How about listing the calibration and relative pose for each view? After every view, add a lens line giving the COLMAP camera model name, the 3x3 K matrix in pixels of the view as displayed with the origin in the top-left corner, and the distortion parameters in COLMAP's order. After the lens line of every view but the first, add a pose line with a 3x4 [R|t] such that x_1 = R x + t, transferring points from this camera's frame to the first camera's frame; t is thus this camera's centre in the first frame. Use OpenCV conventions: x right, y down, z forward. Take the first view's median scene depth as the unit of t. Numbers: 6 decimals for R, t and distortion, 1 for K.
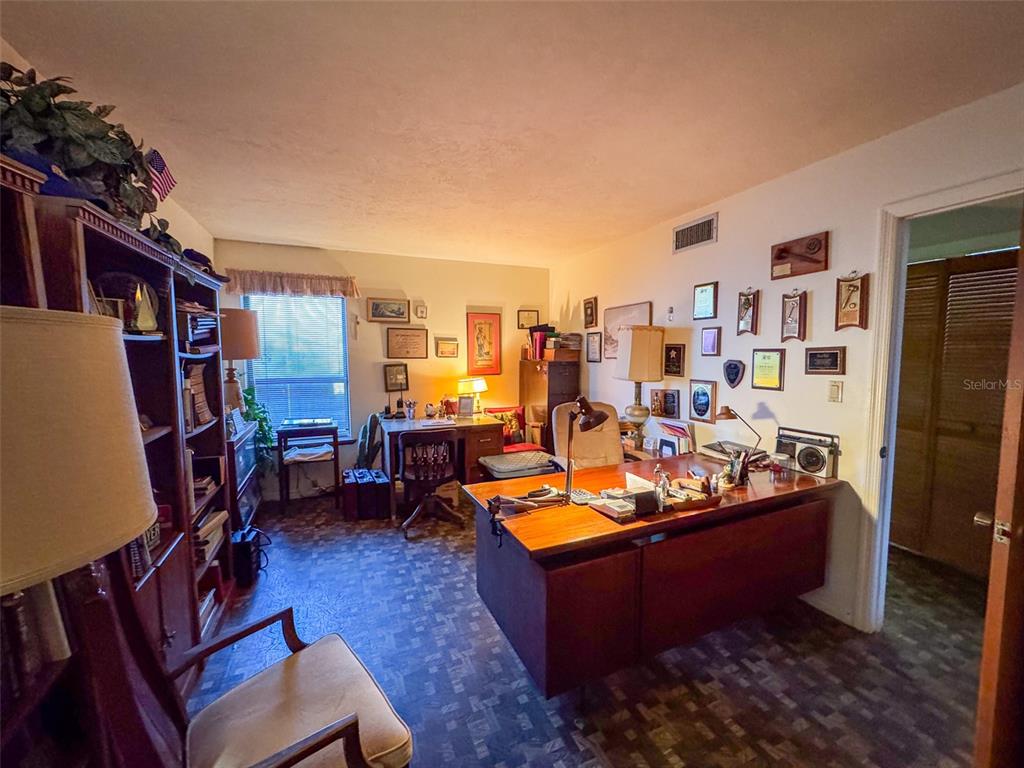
lens RADIAL K [[420.6, 0, 513.8], [0, 420.6, 382.4], [0, 0, 1]] dist [-0.002511, 0.000050]
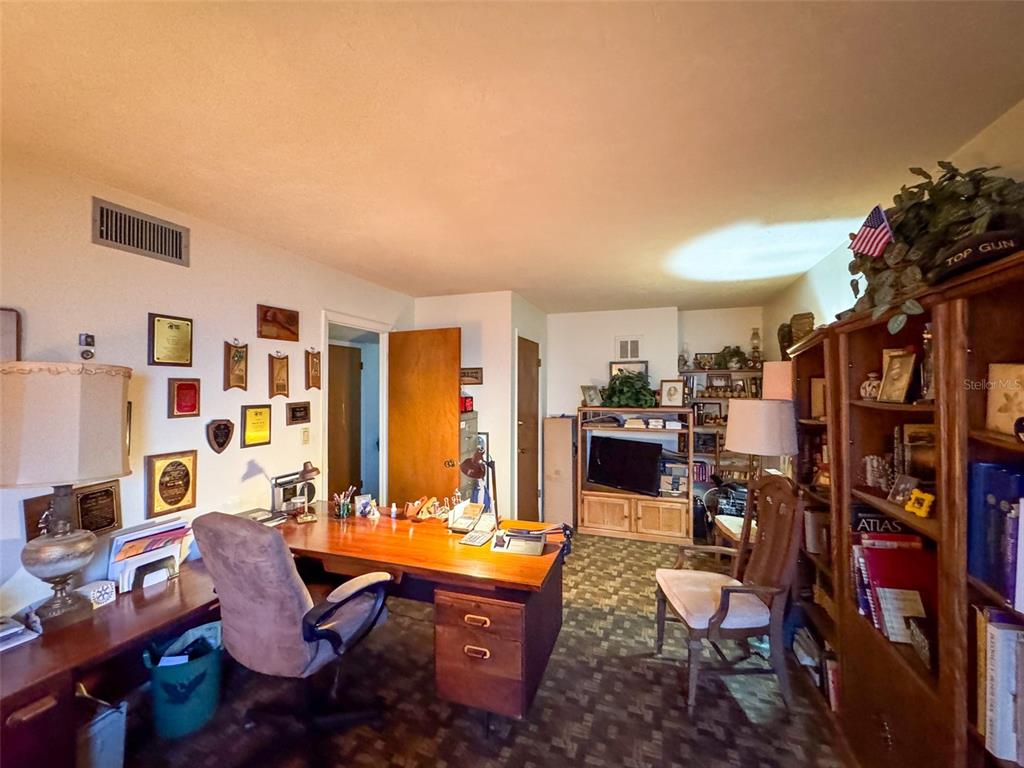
lens RADIAL K [[420.6, 0, 513.8], [0, 420.6, 382.4], [0, 0, 1]] dist [-0.002511, 0.000050]
pose [[-0.736737, 0.013900, 0.676036, -0.509906], [0.051679, 0.998022, 0.035799, -0.135230], [-0.674202, 0.061311, -0.735998, 1.298479]]
